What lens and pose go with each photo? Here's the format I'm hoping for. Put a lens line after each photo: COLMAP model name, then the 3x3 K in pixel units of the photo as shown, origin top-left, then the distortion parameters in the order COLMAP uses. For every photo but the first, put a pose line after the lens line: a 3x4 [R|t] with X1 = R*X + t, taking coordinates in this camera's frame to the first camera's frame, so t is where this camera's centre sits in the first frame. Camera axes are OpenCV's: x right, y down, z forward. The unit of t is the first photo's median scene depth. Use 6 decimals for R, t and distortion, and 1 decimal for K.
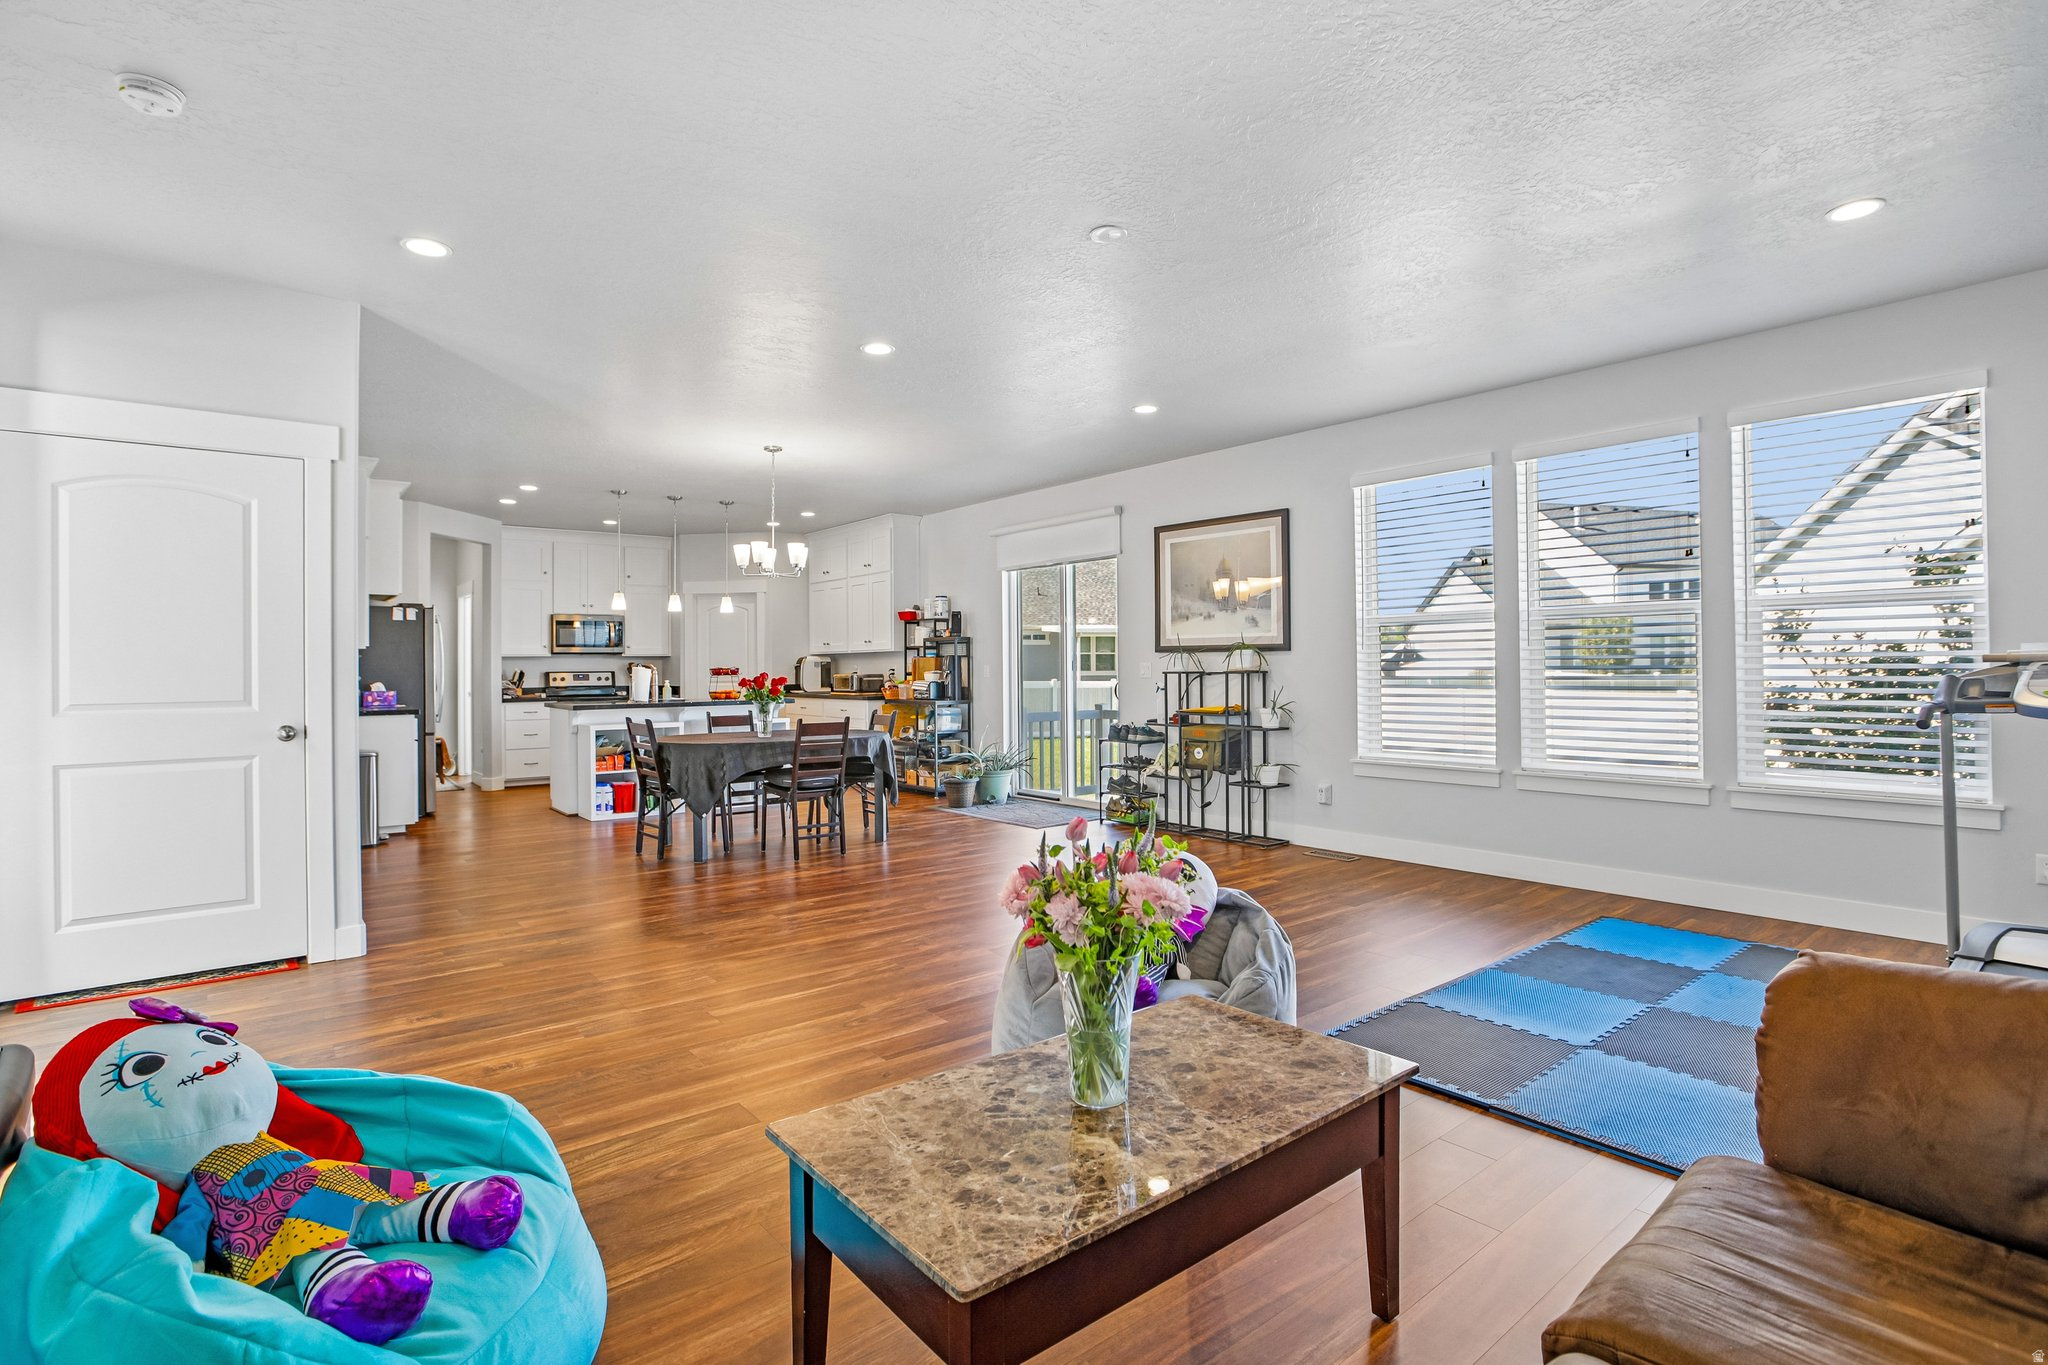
lens RADIAL K [[991.3, 0, 1026.6], [0, 991.3, 672.3], [0, 0, 1]] dist [-0.061215, 0.031658]
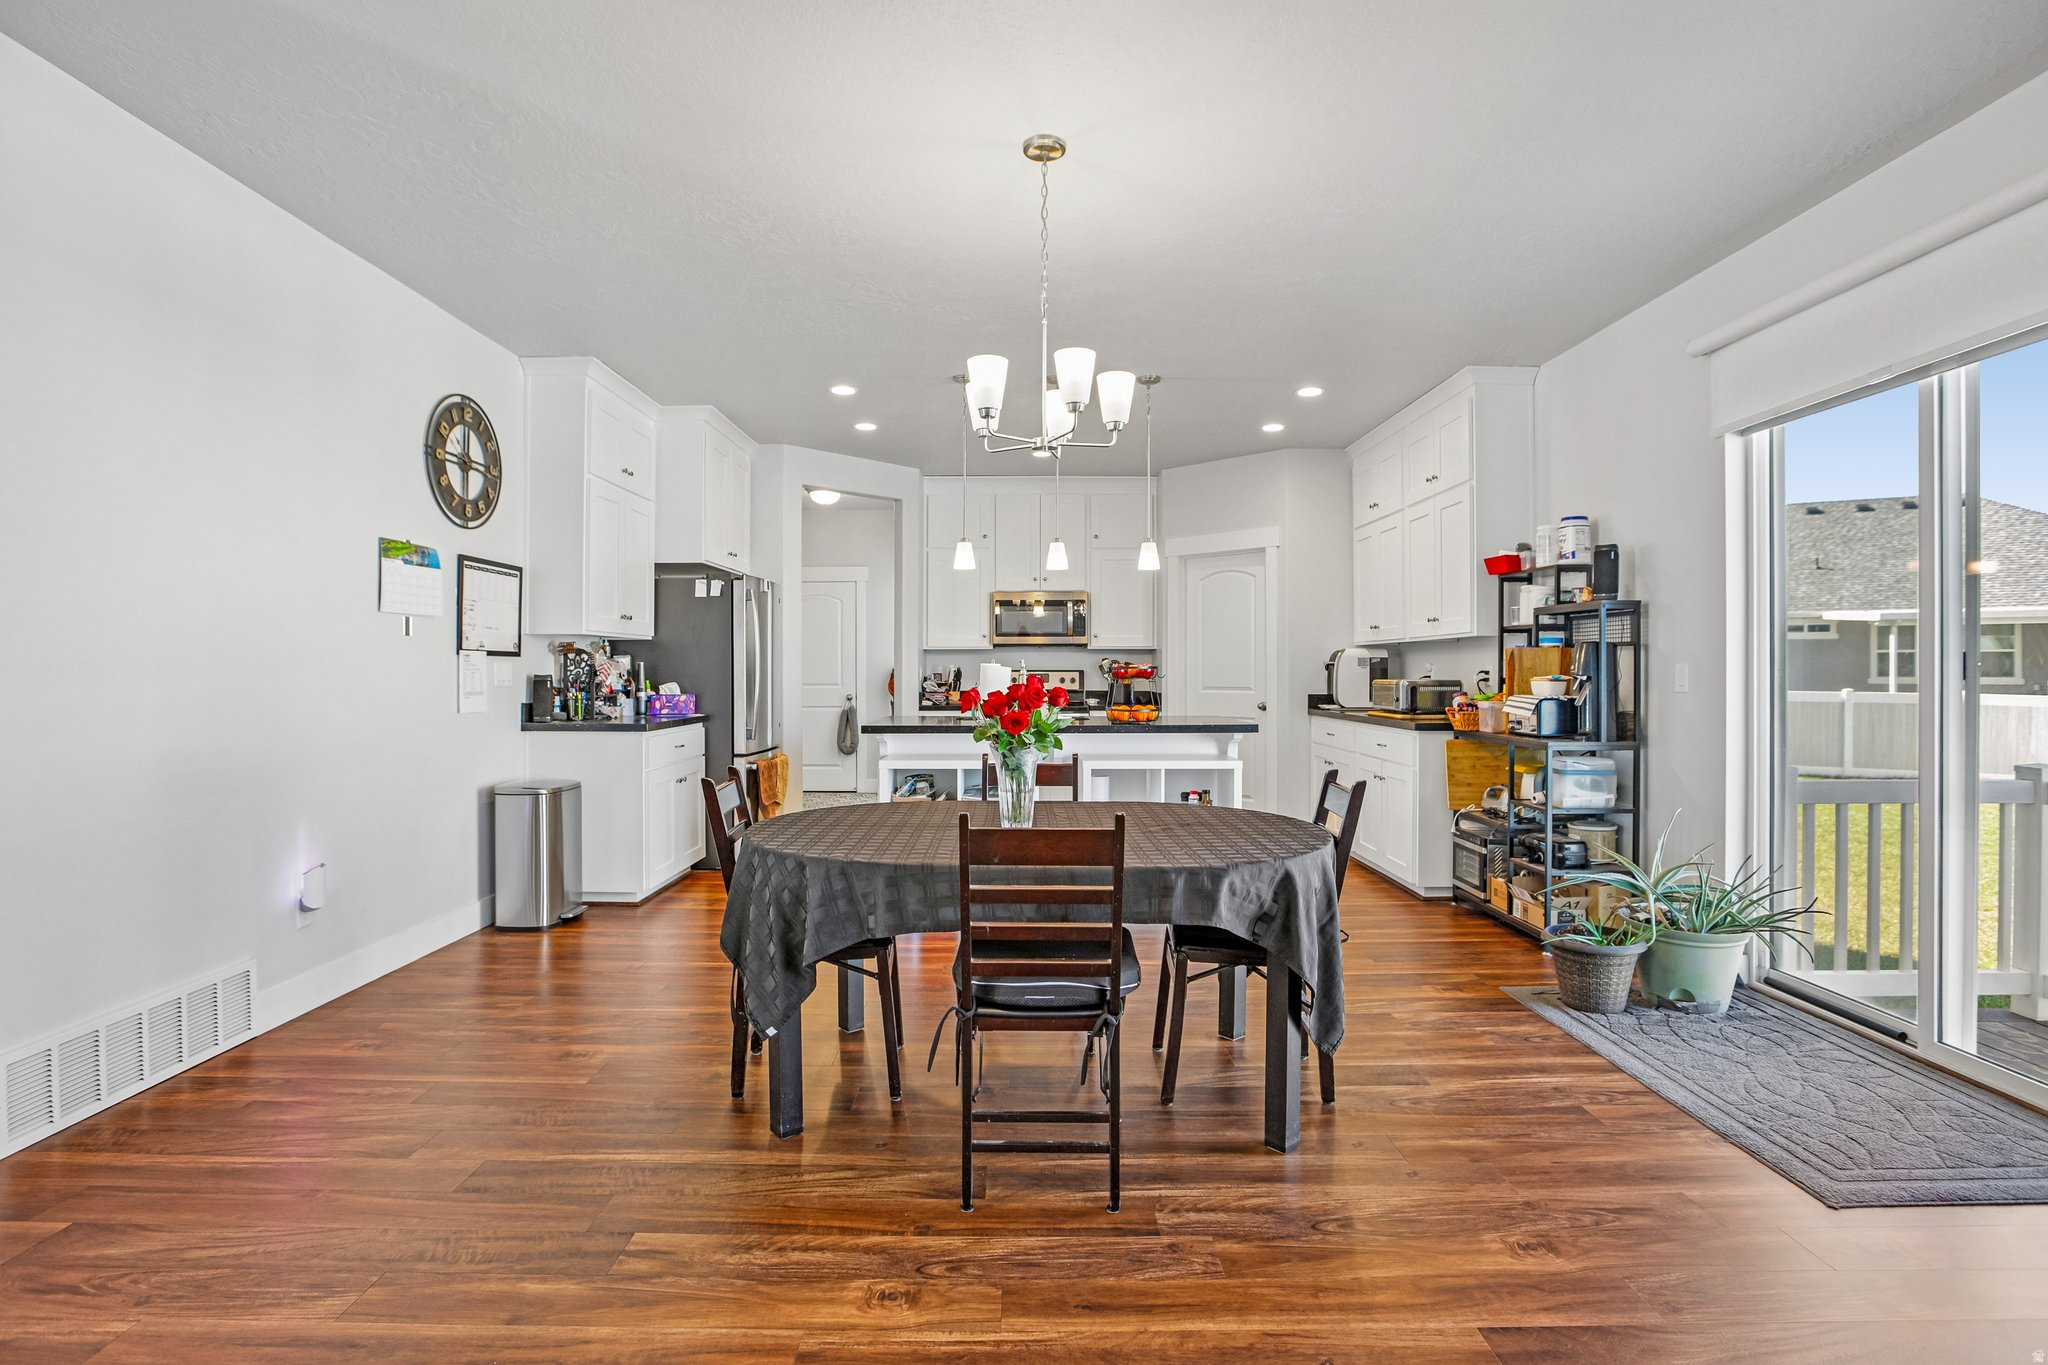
lens RADIAL K [[991.3, 0, 1026.6], [0, 991.3, 672.3], [0, 0, 1]] dist [-0.061215, 0.031658]
pose [[0.782128, 0.010610, -0.623028, -0.000444], [-0.010528, 0.999937, 0.003813, -0.002181], [0.623029, 0.003577, 0.782191, 0.487099]]
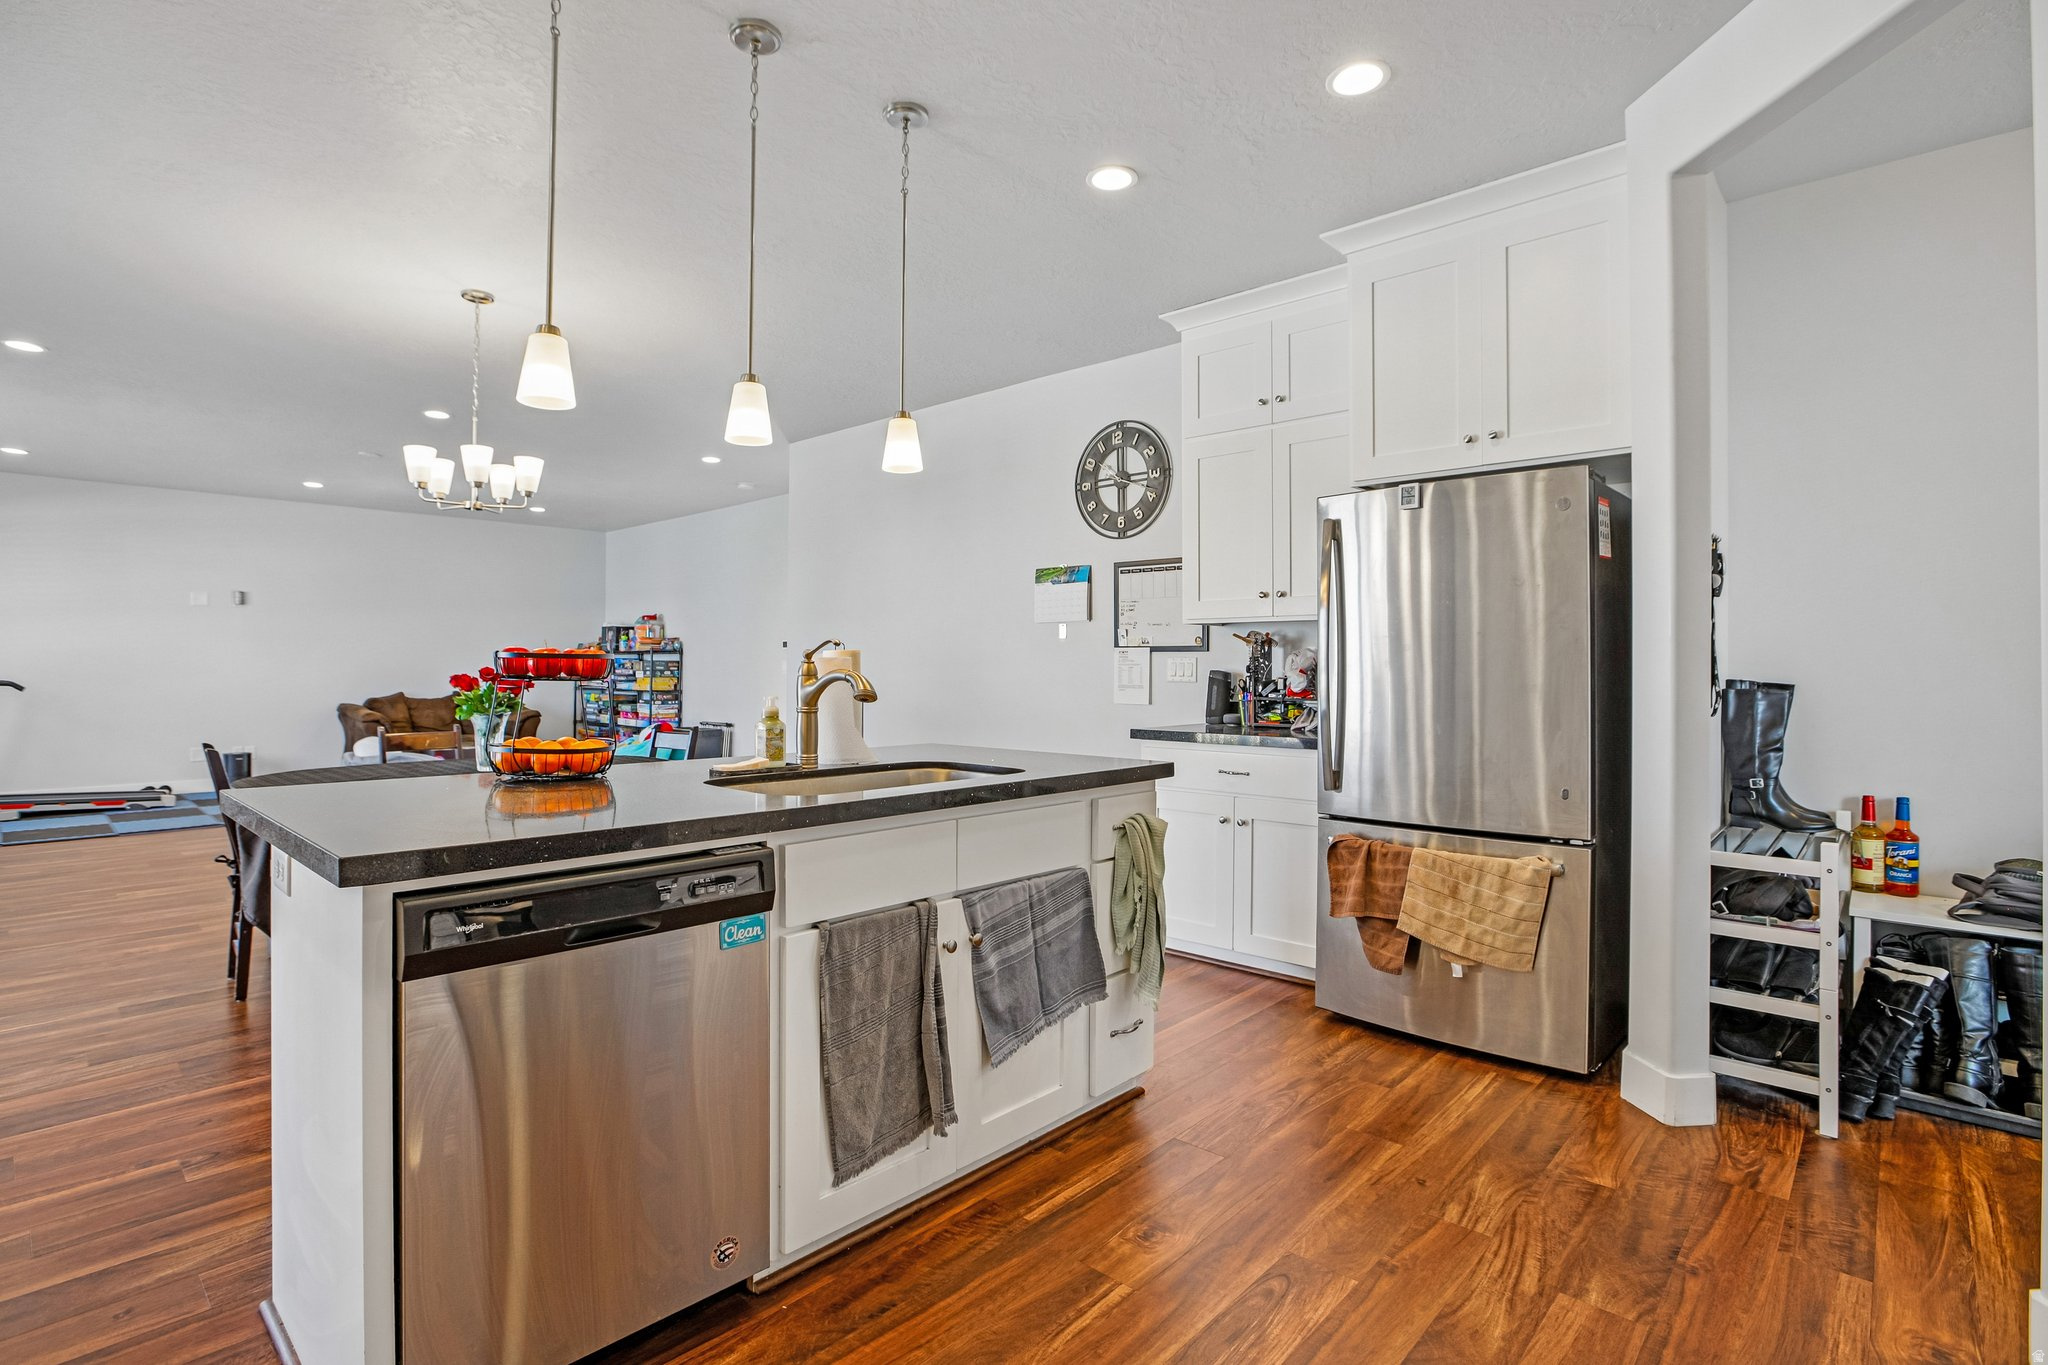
lens RADIAL K [[955.4, 0, 1033.1], [0, 955.4, 662.2], [0, 0, 1]] dist [-0.040427, 0.001793]
pose [[-0.989953, 0.004834, -0.141313, -0.375870], [0.004543, 0.999987, 0.002383, -0.001478], [0.141323, 0.001717, -0.989962, 1.181798]]
